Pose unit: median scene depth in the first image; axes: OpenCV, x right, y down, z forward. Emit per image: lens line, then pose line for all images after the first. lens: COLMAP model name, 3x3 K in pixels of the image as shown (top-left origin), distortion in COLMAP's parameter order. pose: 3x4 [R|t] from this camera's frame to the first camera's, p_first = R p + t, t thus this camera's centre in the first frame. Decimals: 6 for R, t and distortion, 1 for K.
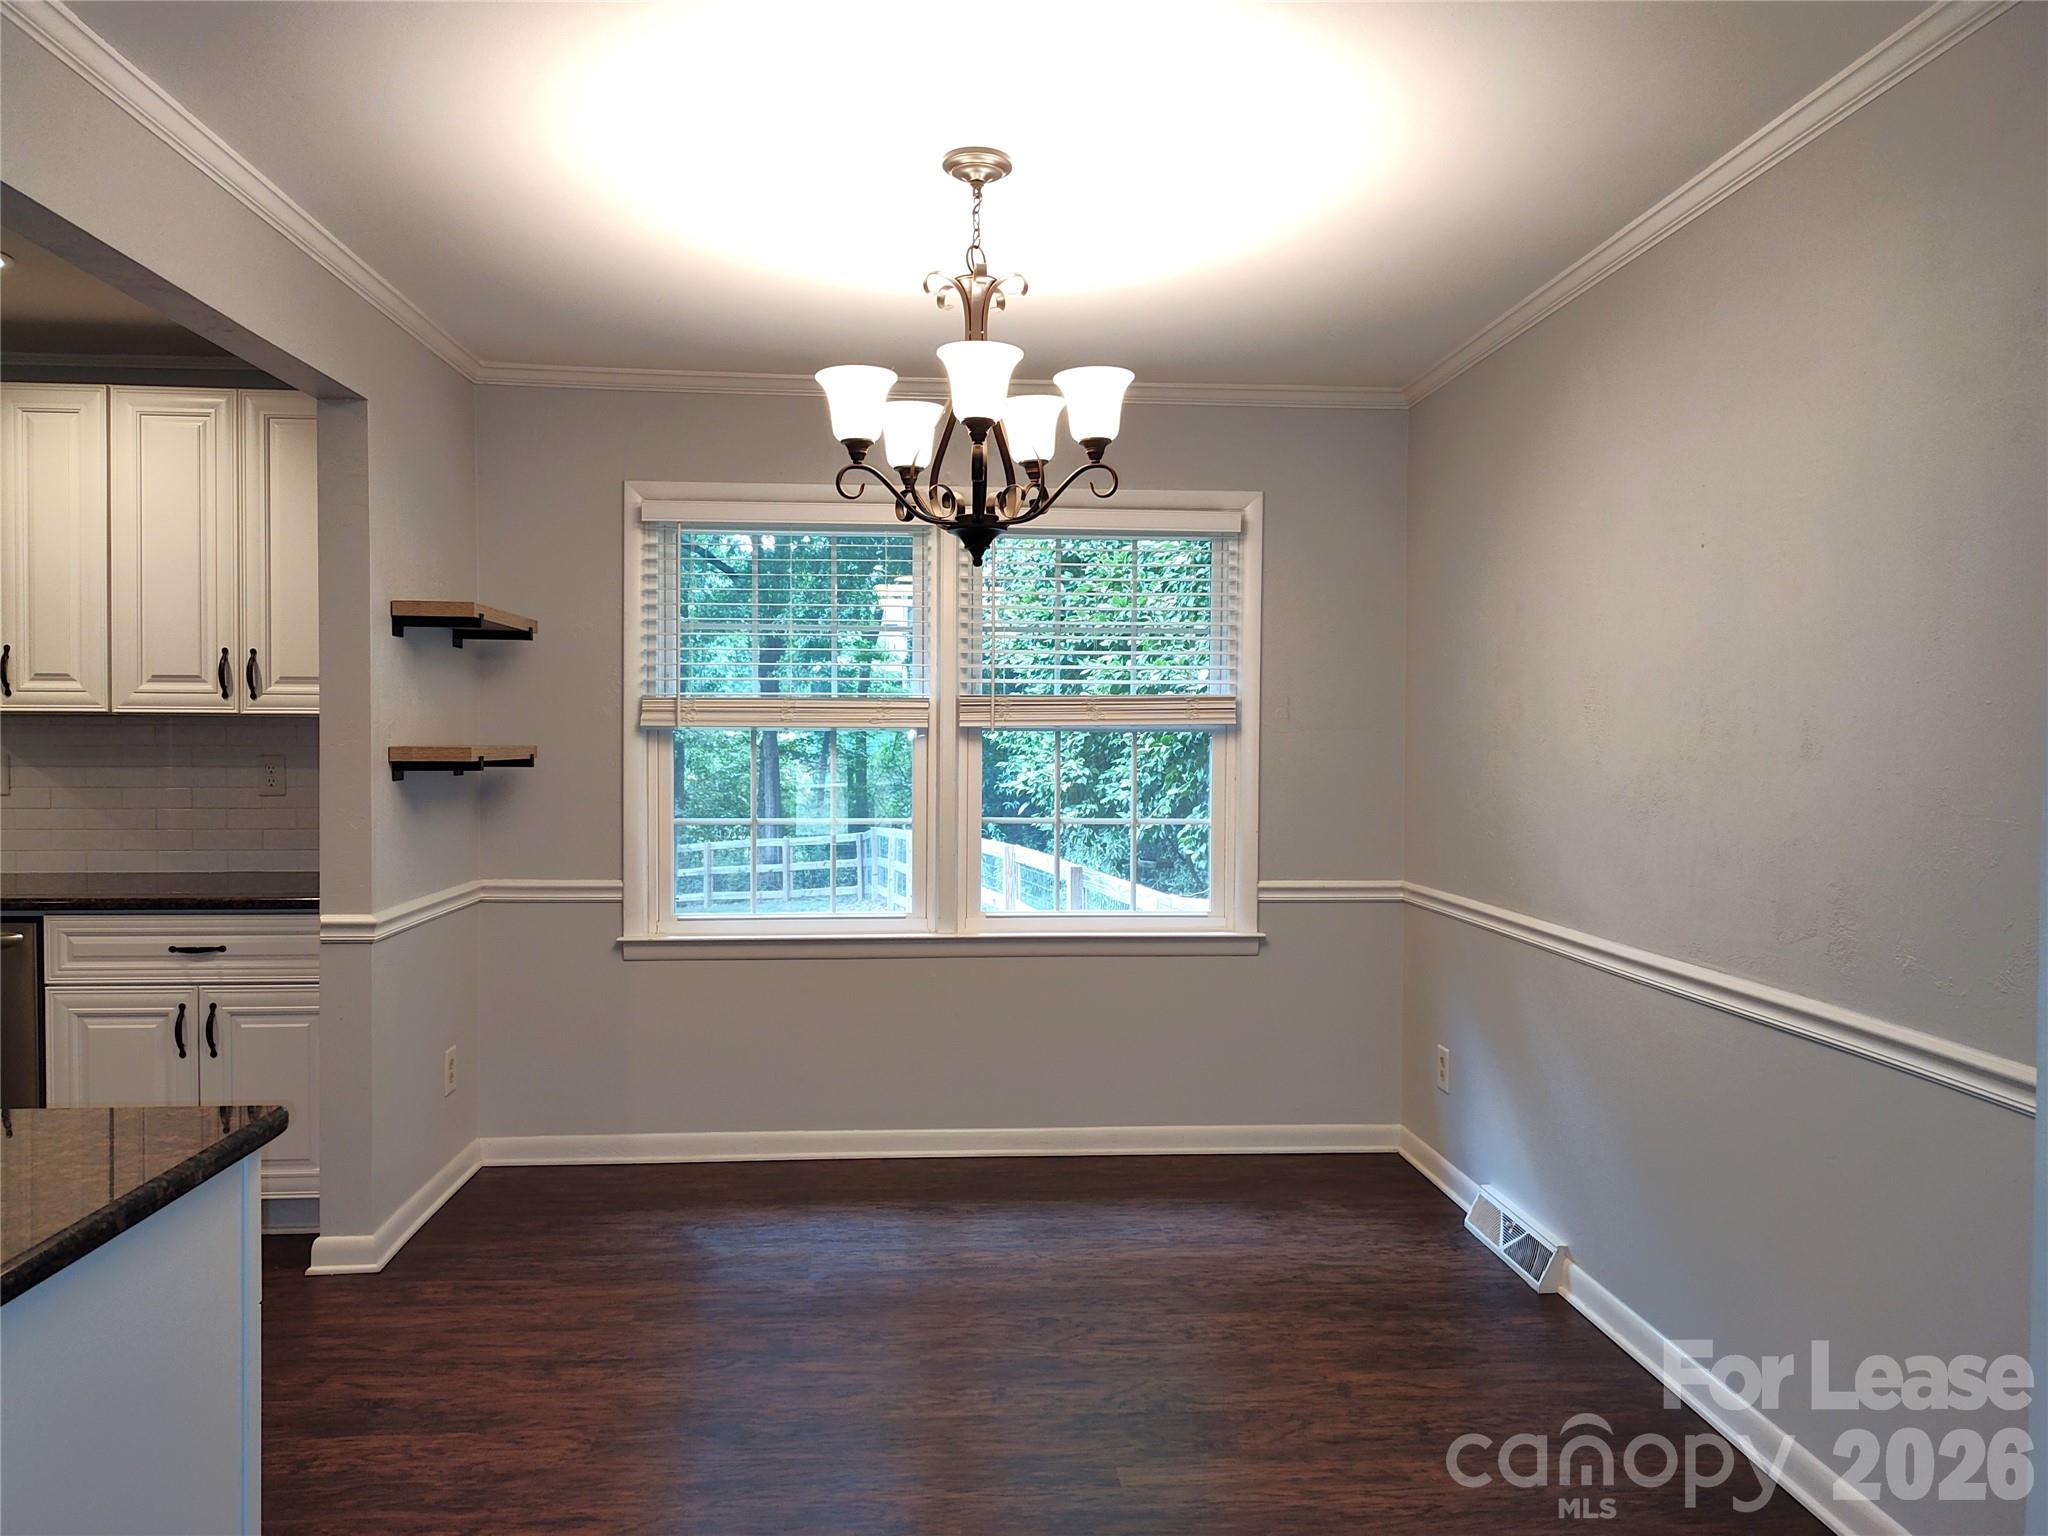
lens RADIAL K [[1391.0, 0, 1021.2], [0, 1391.0, 769.3], [0, 0, 1]] dist [0.055604, -0.070627]
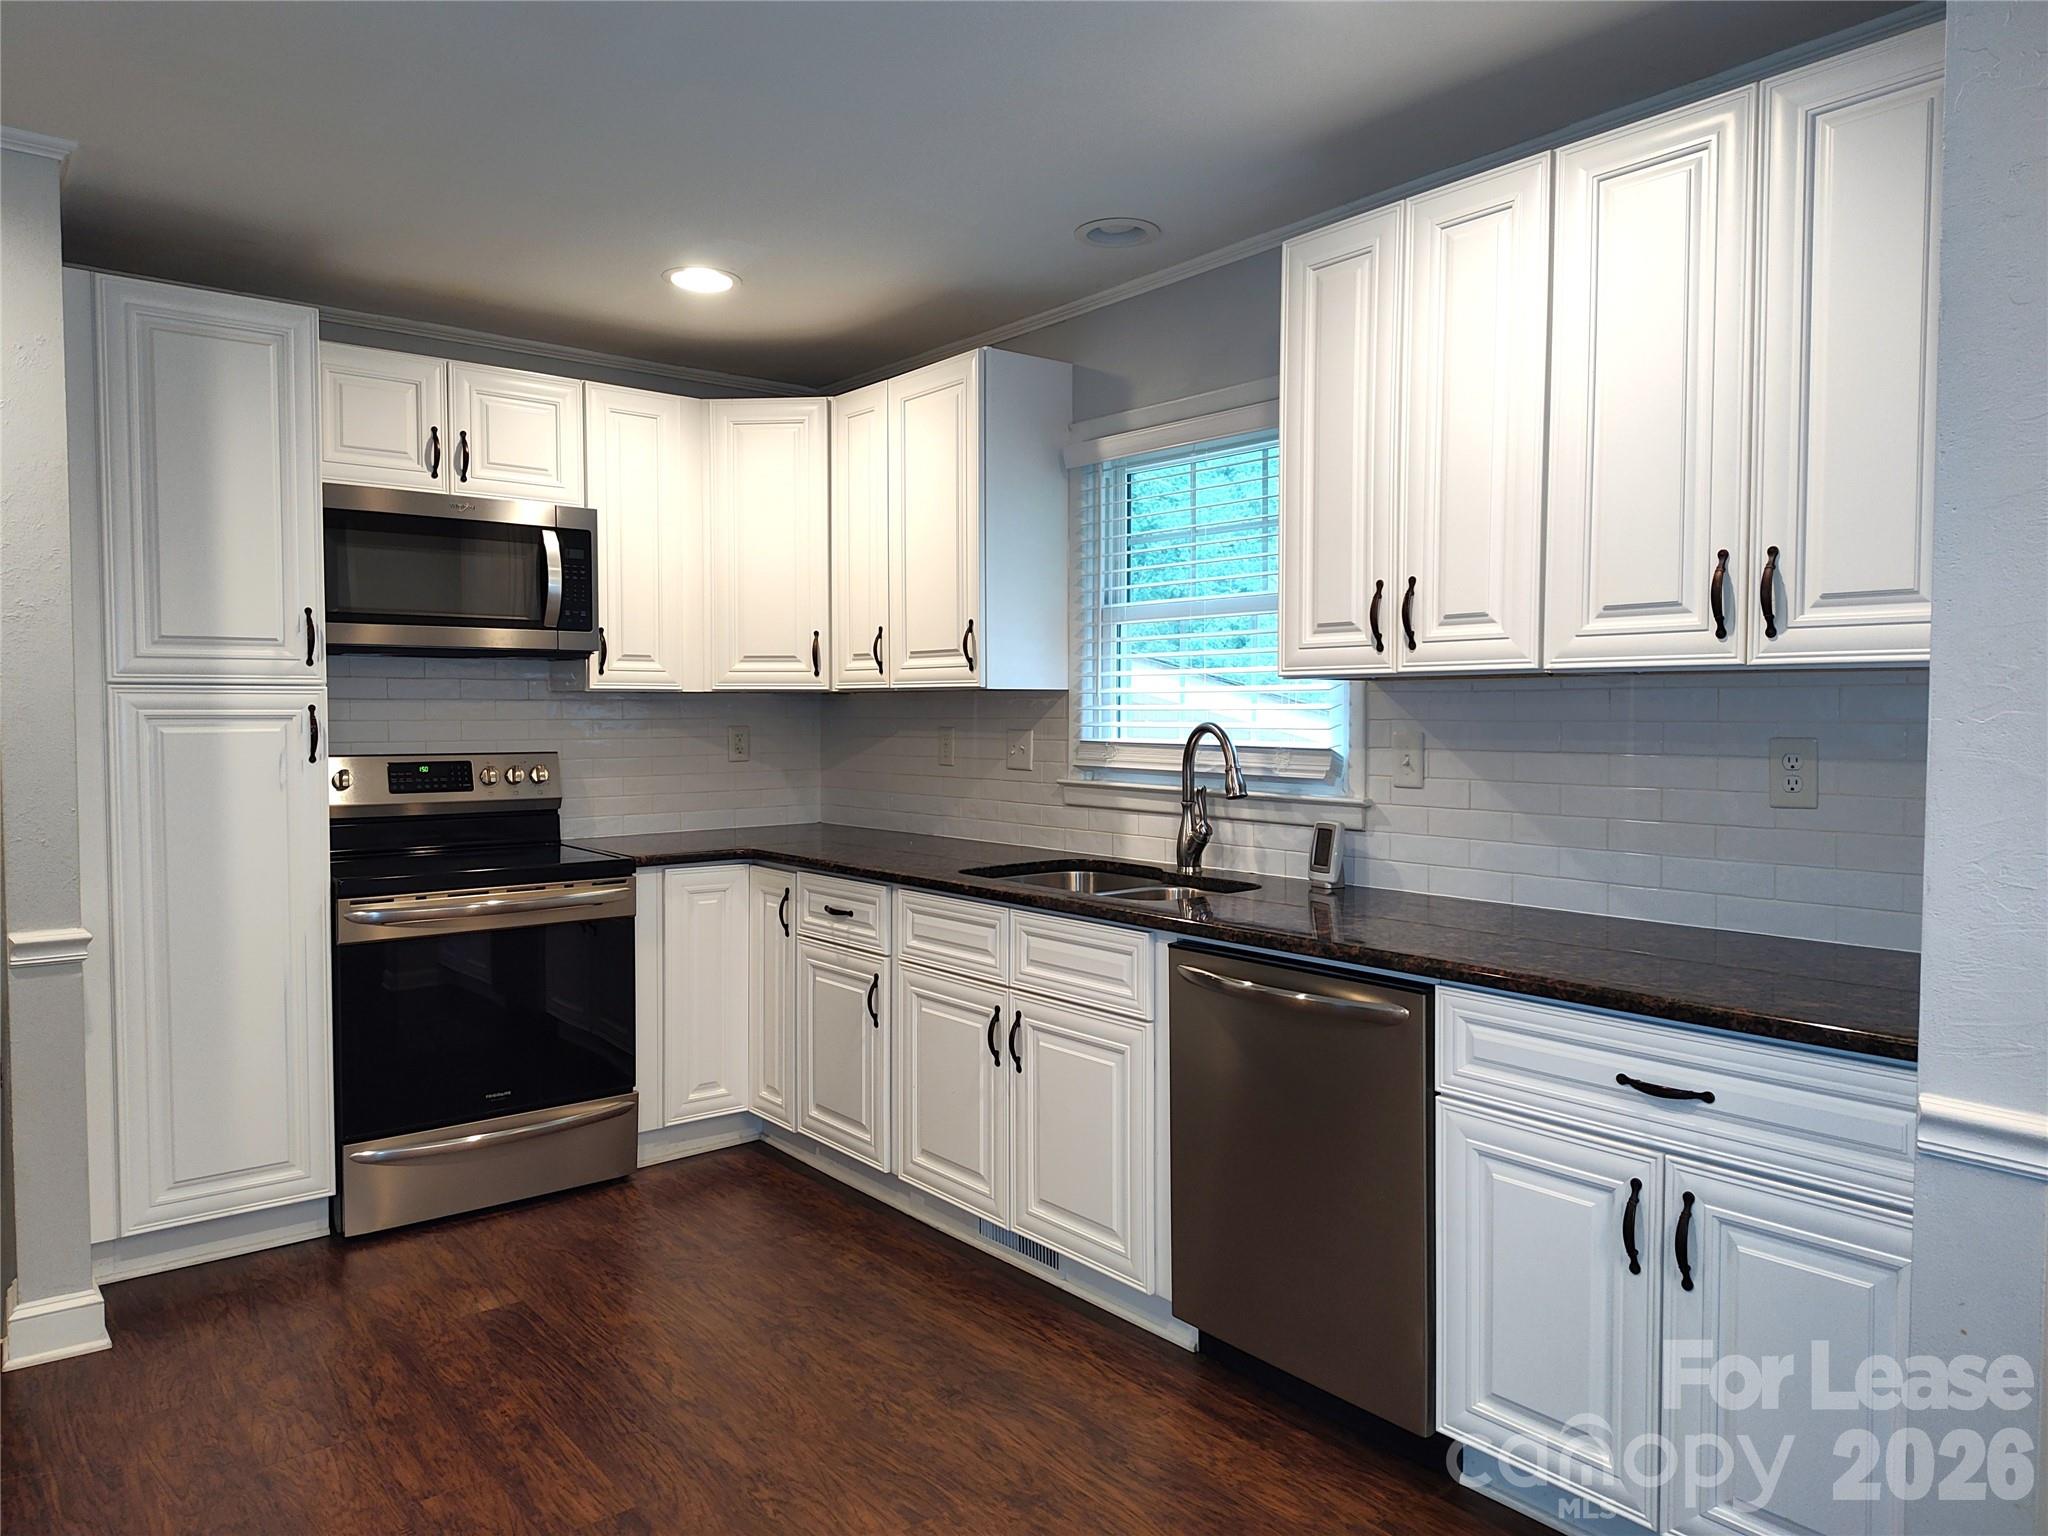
lens RADIAL K [[1372.1, 0, 1032.3], [0, 1372.1, 765.6], [0, 0, 1]] dist [0.049174, -0.067071]
pose [[0.574855, 0.028927, -0.817744, -0.268611], [-0.015239, 0.999580, 0.024647, -0.008721], [0.818113, -0.001707, 0.575055, 0.452337]]
